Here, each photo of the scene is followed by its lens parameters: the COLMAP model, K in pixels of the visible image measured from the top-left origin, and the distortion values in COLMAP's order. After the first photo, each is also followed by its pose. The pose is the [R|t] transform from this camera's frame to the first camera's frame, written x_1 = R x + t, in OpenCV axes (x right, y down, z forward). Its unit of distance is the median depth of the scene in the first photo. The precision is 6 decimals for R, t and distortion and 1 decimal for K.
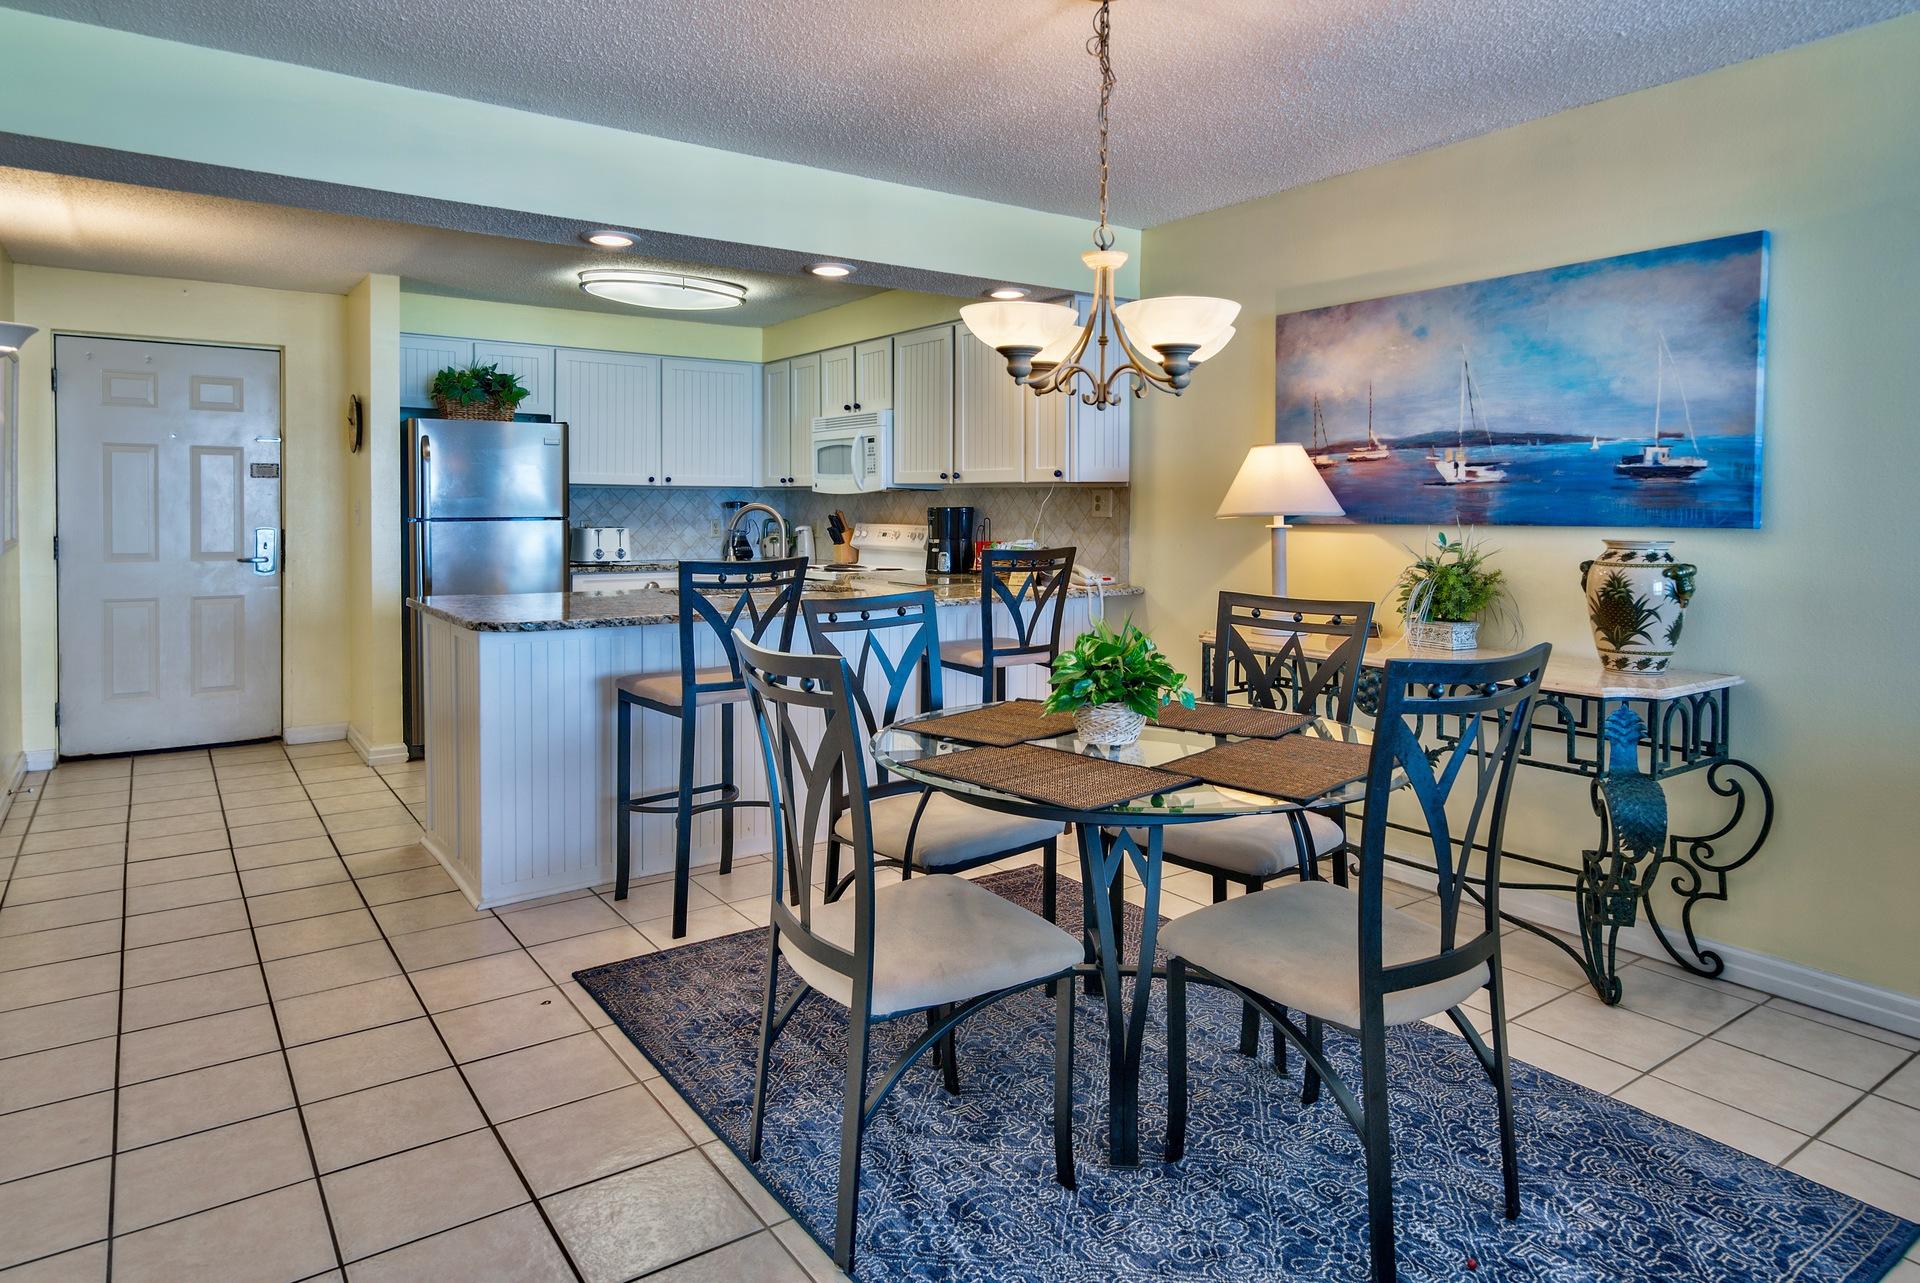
lens RADIAL K [[1144.7, 0, 969.6], [0, 1144.7, 650.7], [0, 0, 1]] dist [0.015950, -0.000757]
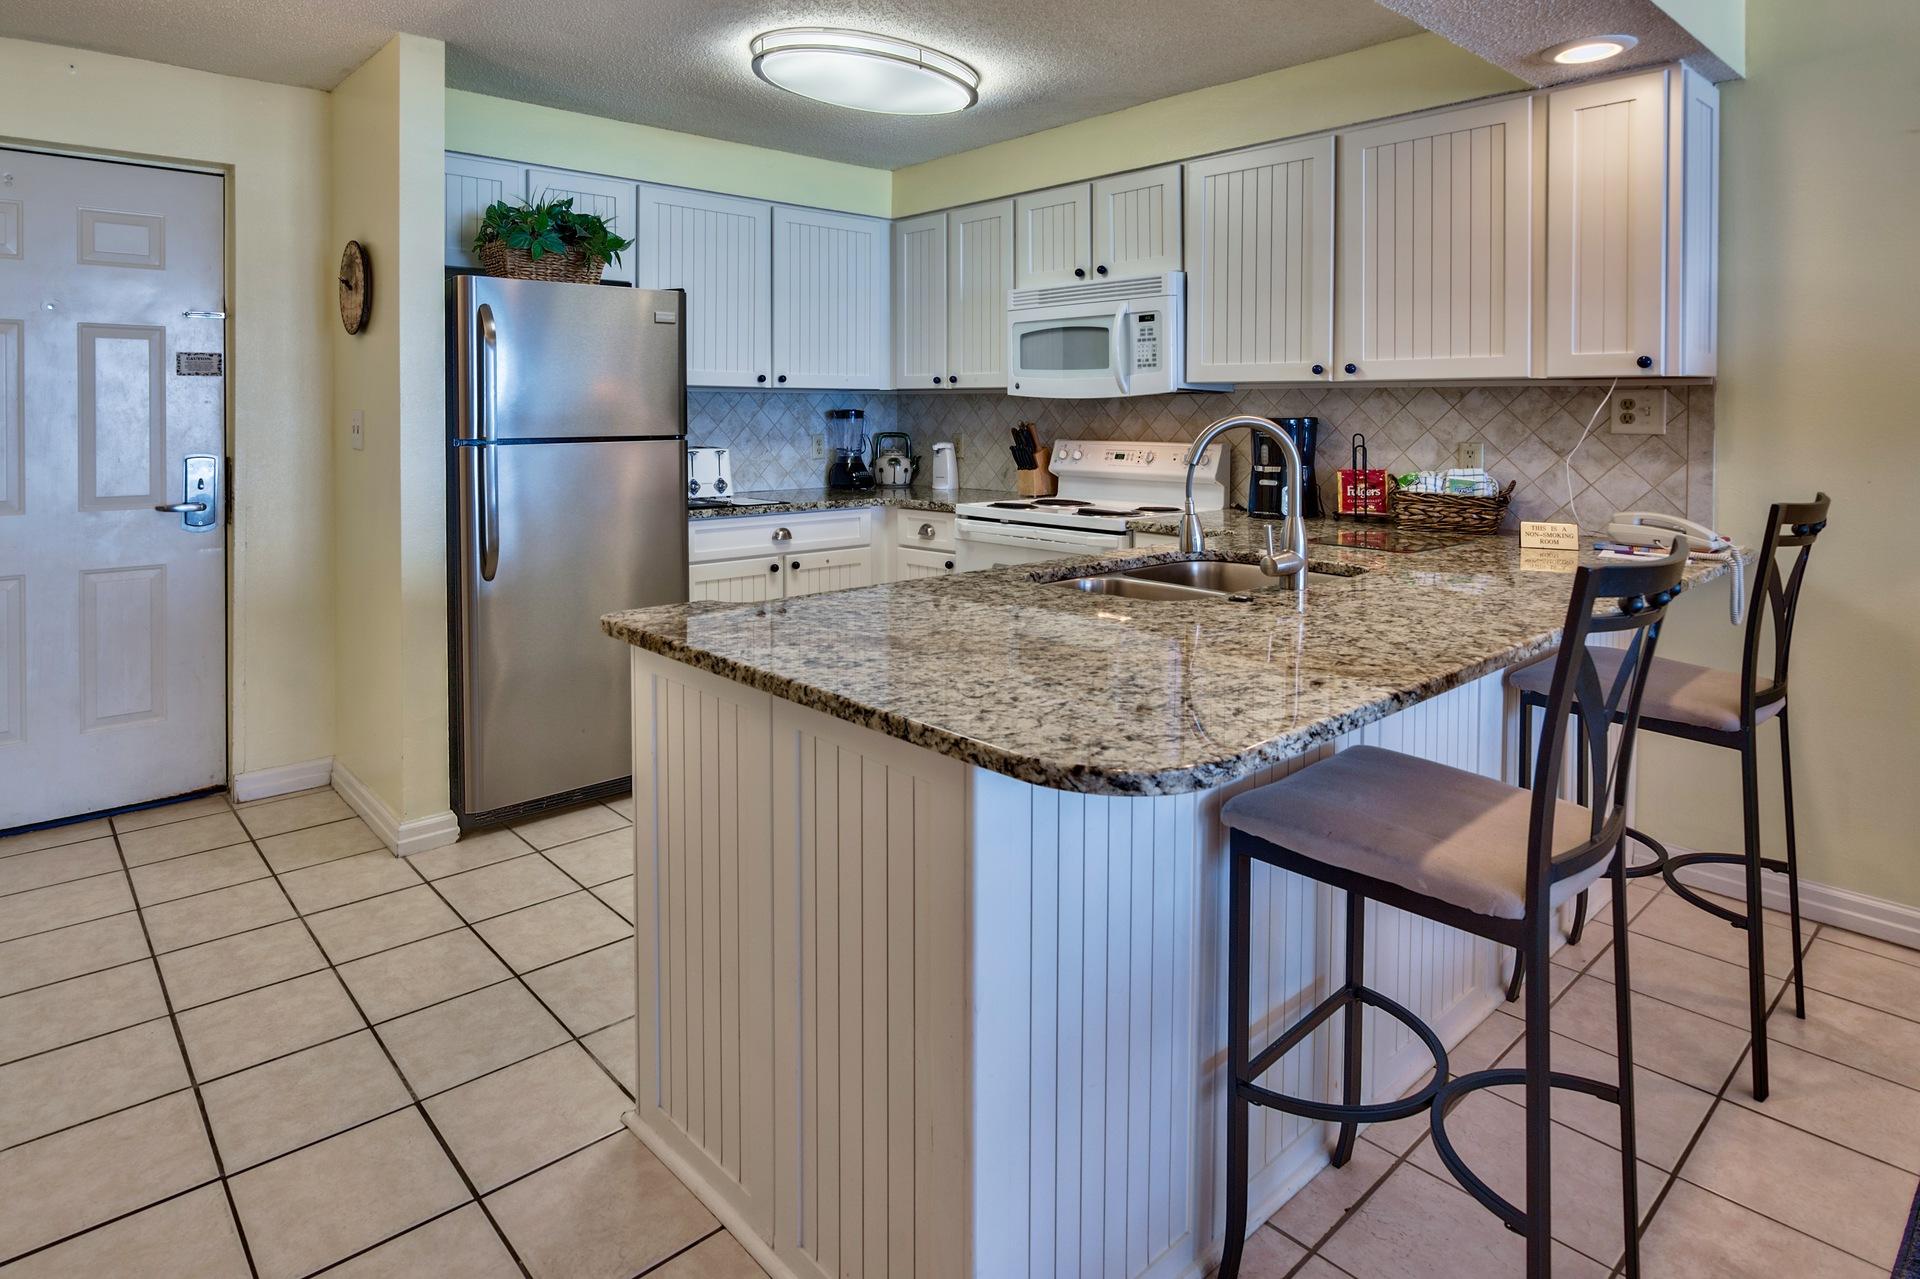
lens RADIAL K [[1071.9, 0, 887.3], [0, 1071.9, 534.0], [0, 0, 1]] dist [-0.008387, 0.001184]
pose [[0.995765, -0.013540, 0.090932, -0.296551], [0.014648, 0.999826, -0.011534, -0.052597], [-0.090760, 0.012817, 0.995790, 0.393101]]
